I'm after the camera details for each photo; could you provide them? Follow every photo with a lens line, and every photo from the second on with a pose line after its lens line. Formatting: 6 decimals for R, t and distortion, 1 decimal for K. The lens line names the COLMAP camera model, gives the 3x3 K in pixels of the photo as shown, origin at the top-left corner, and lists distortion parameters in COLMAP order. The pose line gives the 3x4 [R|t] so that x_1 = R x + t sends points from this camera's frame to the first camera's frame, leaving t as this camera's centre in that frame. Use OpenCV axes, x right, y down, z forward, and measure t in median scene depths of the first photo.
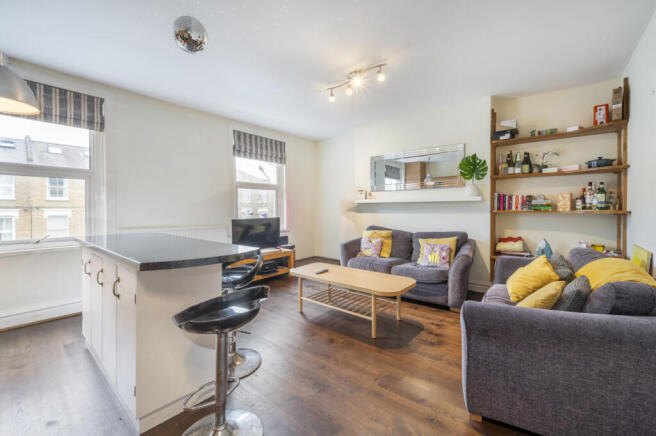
lens RADIAL K [[275.9, 0, 327.0], [0, 275.9, 218.0], [0, 0, 1]] dist [-0.002486, 0.000607]
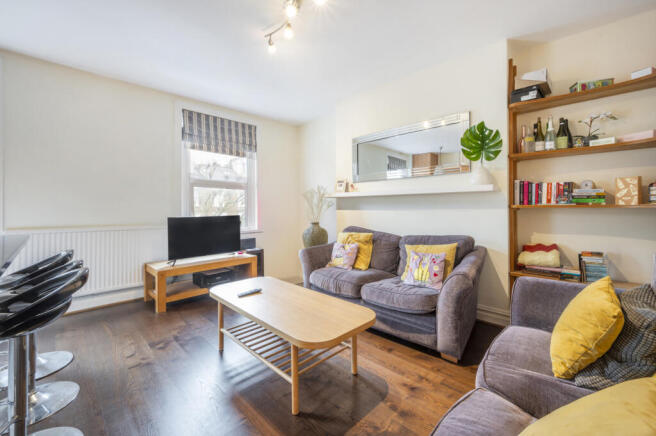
lens RADIAL K [[275.9, 0, 328.1], [0, 275.9, 212.4], [0, 0, 1]] dist [-0.002486, 0.000607]
pose [[0.996397, 0.000795, -0.084811, 0.204003], [-0.002450, 0.999808, -0.019418, 0.005418], [0.084780, 0.019556, 0.996208, 0.279162]]
